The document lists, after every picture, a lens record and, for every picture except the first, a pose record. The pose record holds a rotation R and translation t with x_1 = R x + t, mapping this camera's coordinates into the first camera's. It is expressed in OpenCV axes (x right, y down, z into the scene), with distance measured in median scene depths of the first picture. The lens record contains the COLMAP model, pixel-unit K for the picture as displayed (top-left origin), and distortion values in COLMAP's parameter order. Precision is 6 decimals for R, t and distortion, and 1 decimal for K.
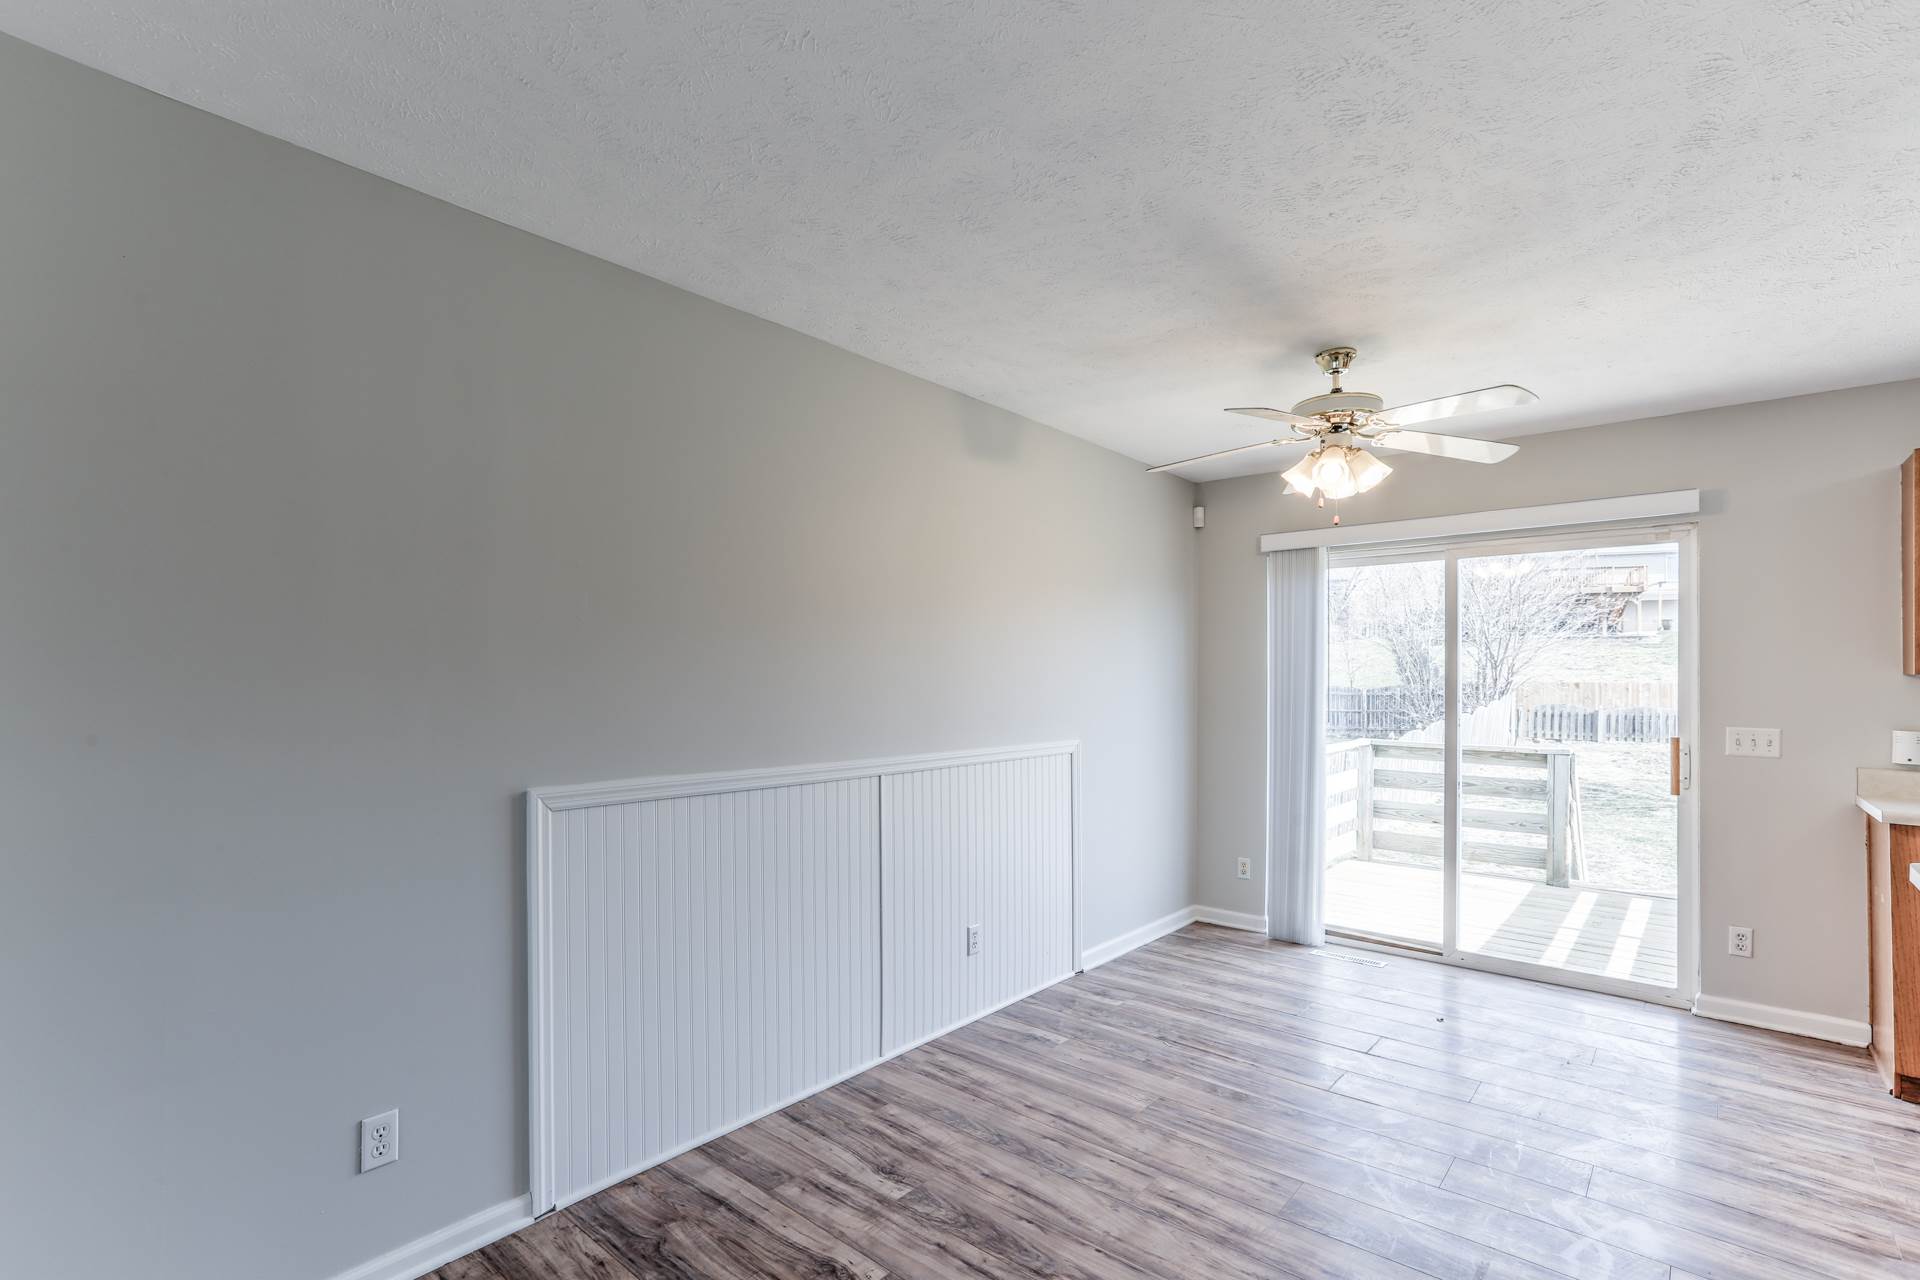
lens RADIAL K [[890.1, 0, 966.8], [0, 890.1, 678.1], [0, 0, 1]] dist [-0.028666, 0.018950]
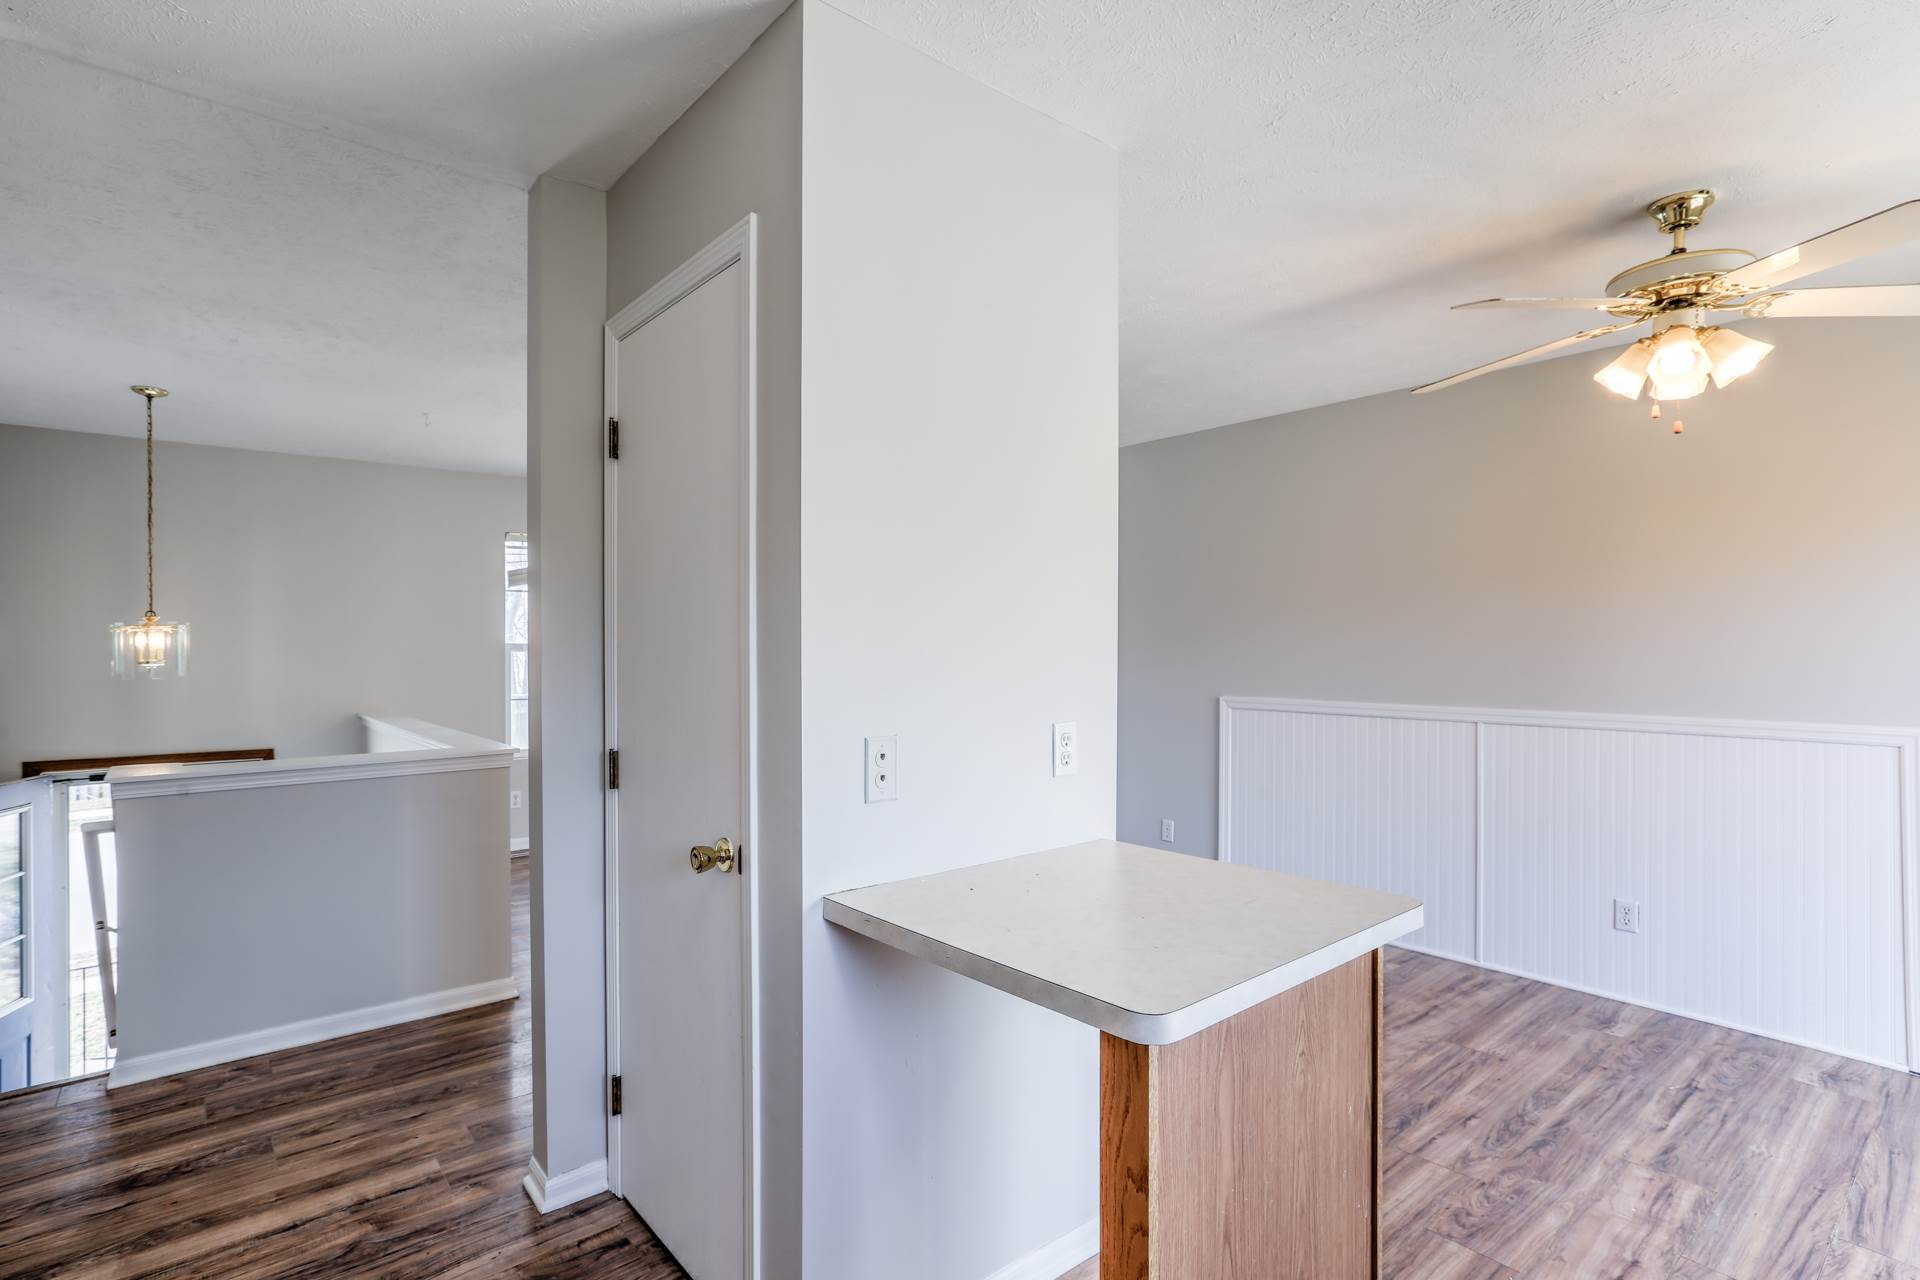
lens RADIAL K [[918.3, 0, 909.7], [0, 918.3, 645.2], [0, 0, 1]] dist [-0.036483, 0.018485]
pose [[-0.195616, 0.001507, -0.980679, 1.066015], [0.004614, 0.999989, 0.000617, 0.001542], [0.980670, -0.004405, -0.195621, 0.427591]]
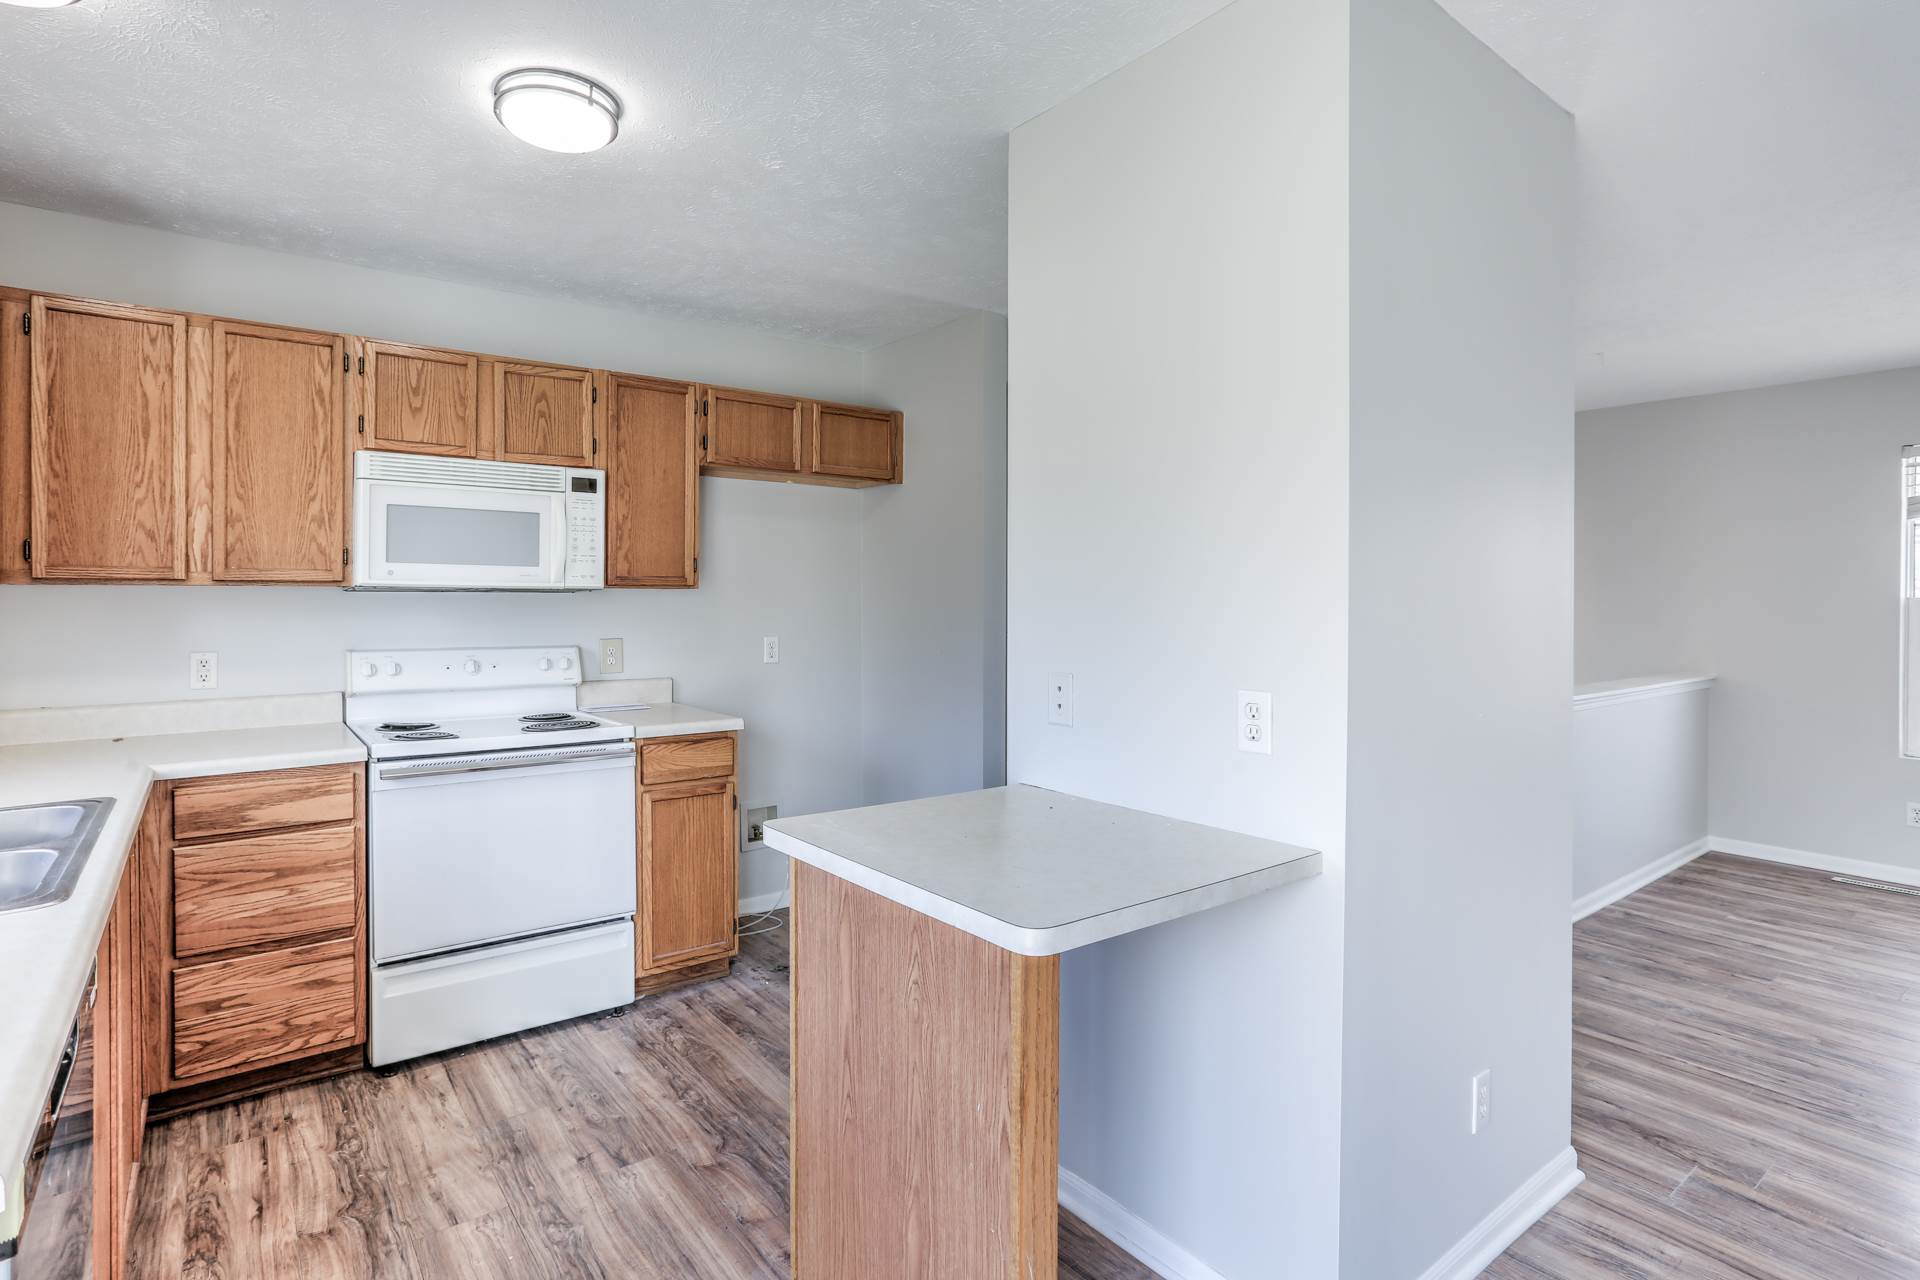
lens RADIAL K [[947.3, 0, 878.1], [0, 947.3, 600.6], [0, 0, 1]] dist [-0.034035, 0.020758]
pose [[-0.968465, -0.005687, 0.249084, 0.587727], [-0.004583, 0.999977, 0.005012, 0.000094], [-0.249107, 0.003712, -0.968469, 0.918320]]
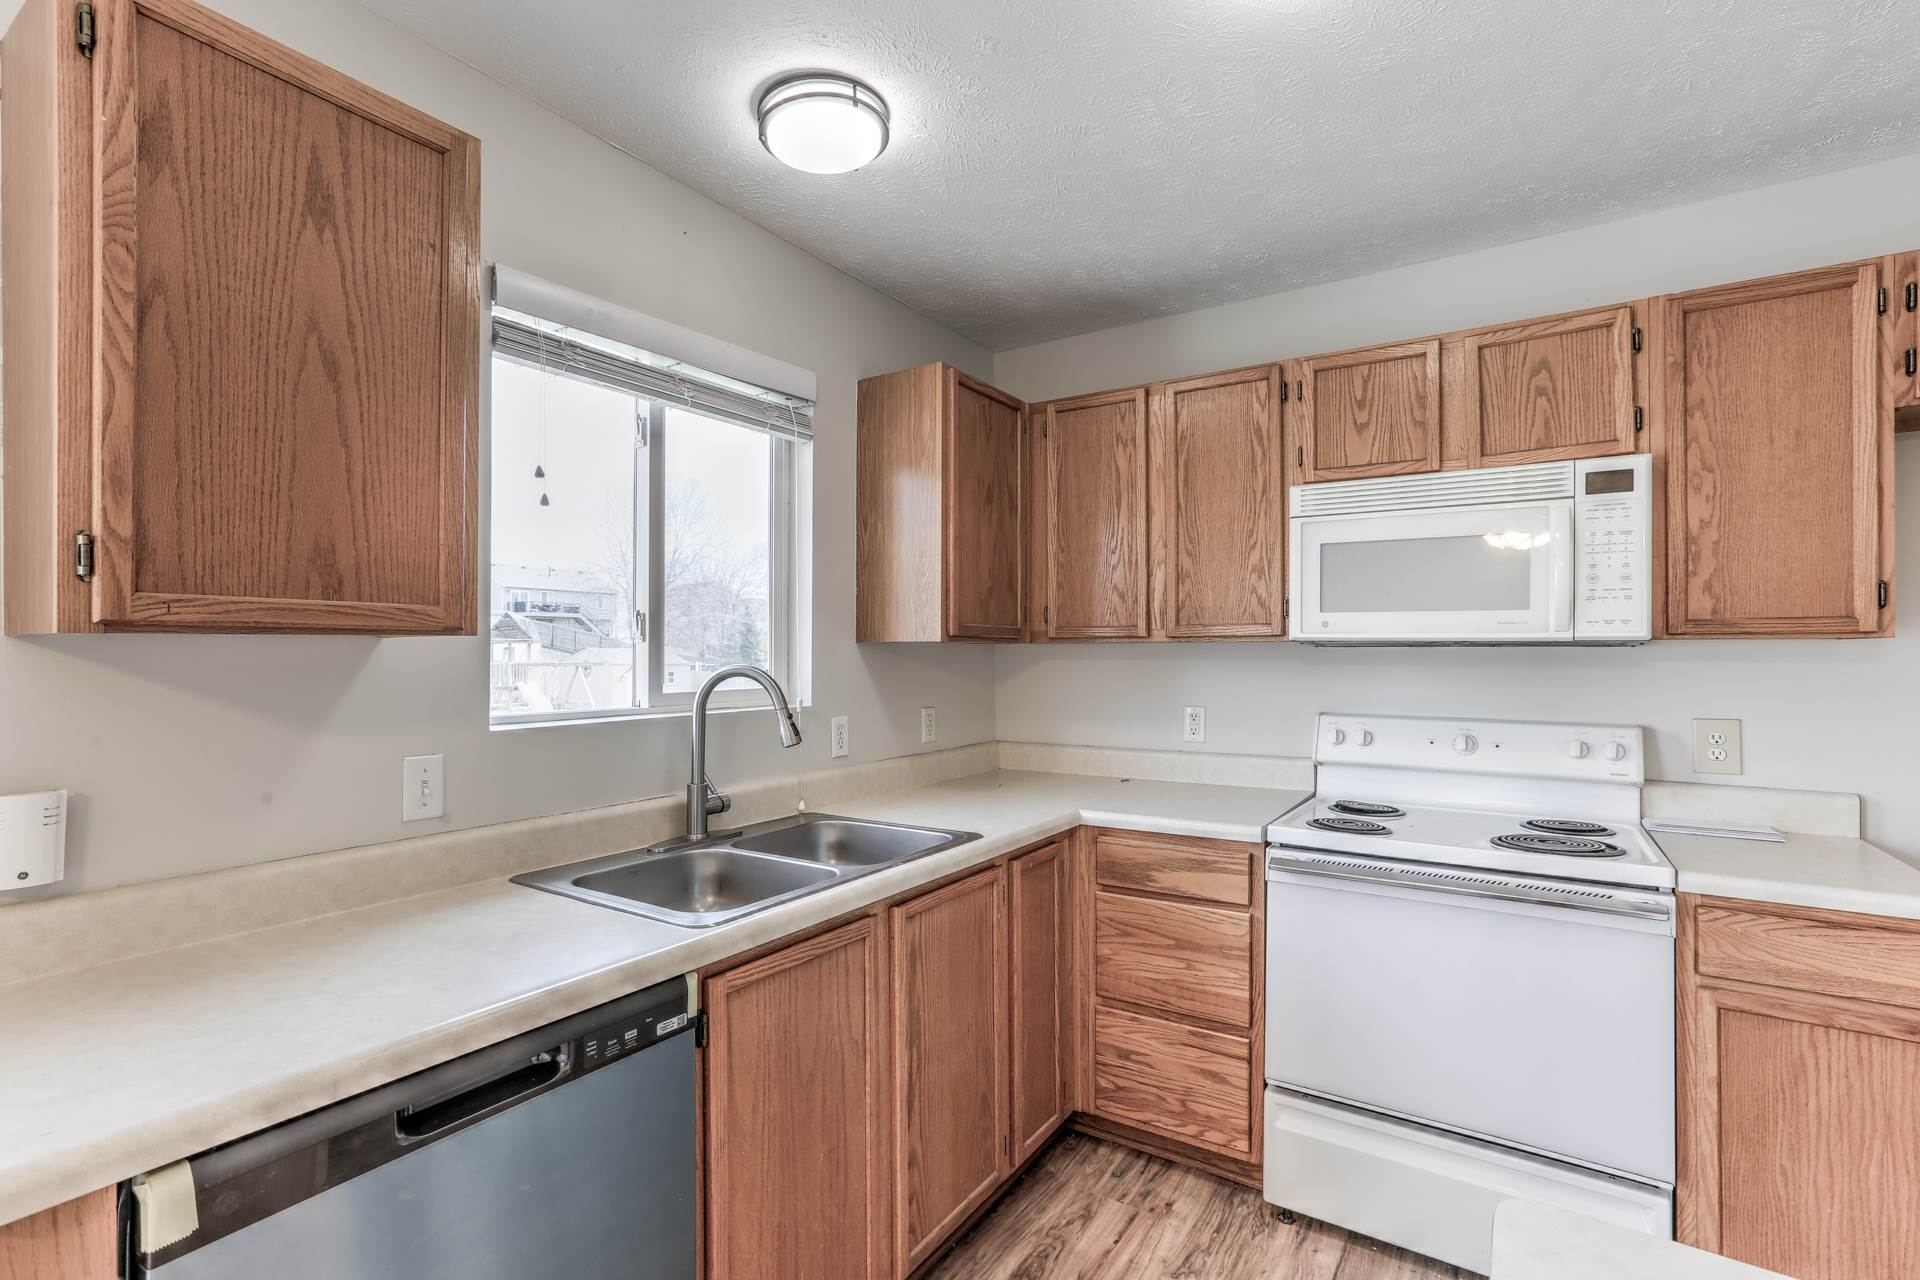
lens RADIAL K [[873.7, 0, 958.0], [0, 873.7, 650.5], [0, 0, 1]] dist [-0.030780, 0.015725]
pose [[-0.120002, -0.000411, 0.992774, 0.599017], [-0.000845, 1.000000, 0.000312, 0.001119], [-0.992773, -0.000801, -0.120002, 0.588920]]
